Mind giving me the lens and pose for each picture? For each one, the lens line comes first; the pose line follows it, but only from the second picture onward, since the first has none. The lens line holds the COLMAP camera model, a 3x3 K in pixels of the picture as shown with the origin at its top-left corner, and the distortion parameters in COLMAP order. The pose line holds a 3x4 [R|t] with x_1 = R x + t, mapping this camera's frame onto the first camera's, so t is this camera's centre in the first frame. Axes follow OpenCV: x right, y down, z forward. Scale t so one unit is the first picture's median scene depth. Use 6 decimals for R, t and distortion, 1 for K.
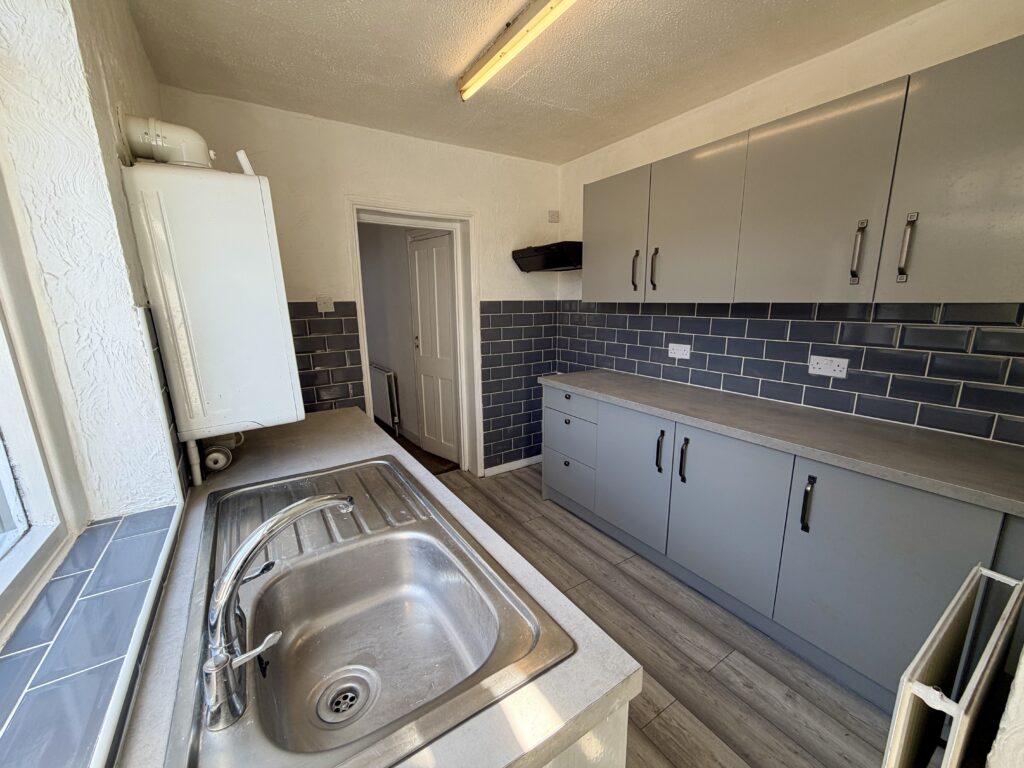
lens RADIAL K [[409.2, 0, 513.2], [0, 409.2, 385.9], [0, 0, 1]] dist [-0.000490, 0.000210]
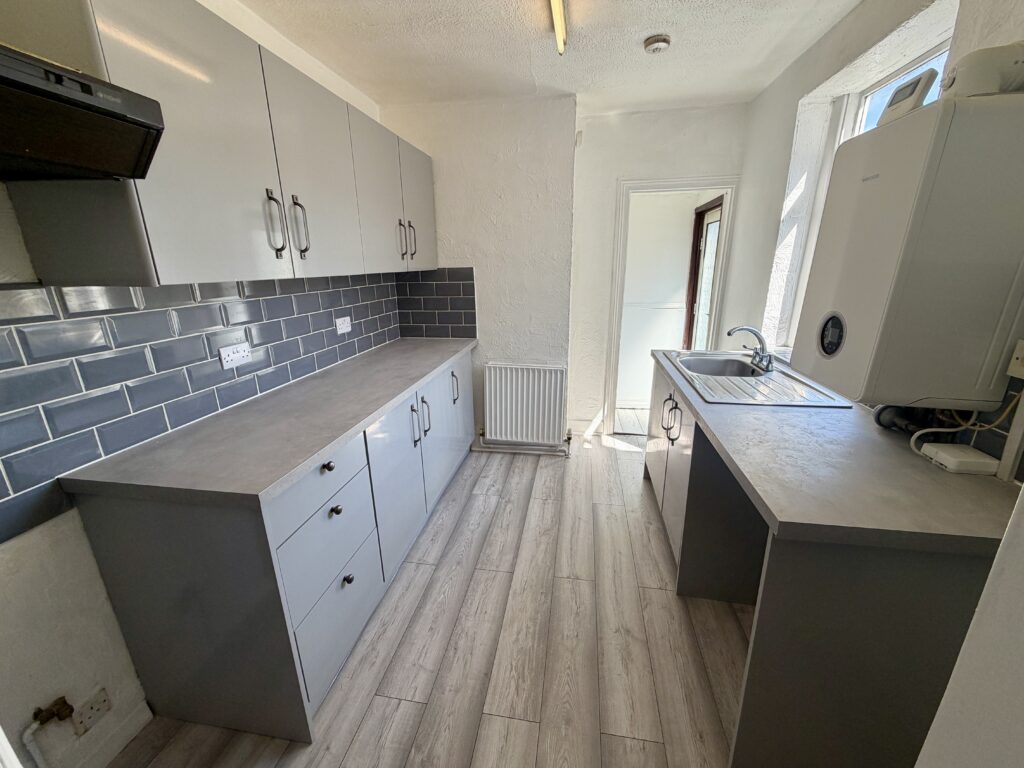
lens RADIAL K [[409.2, 0, 511.0], [0, 409.2, 385.3], [0, 0, 1]] dist [-0.000490, 0.000210]
pose [[-0.731827, -0.173008, 0.659164, -0.433091], [0.168185, 0.891471, 0.420706, -0.295996], [-0.660411, 0.418745, -0.623305, 1.379256]]
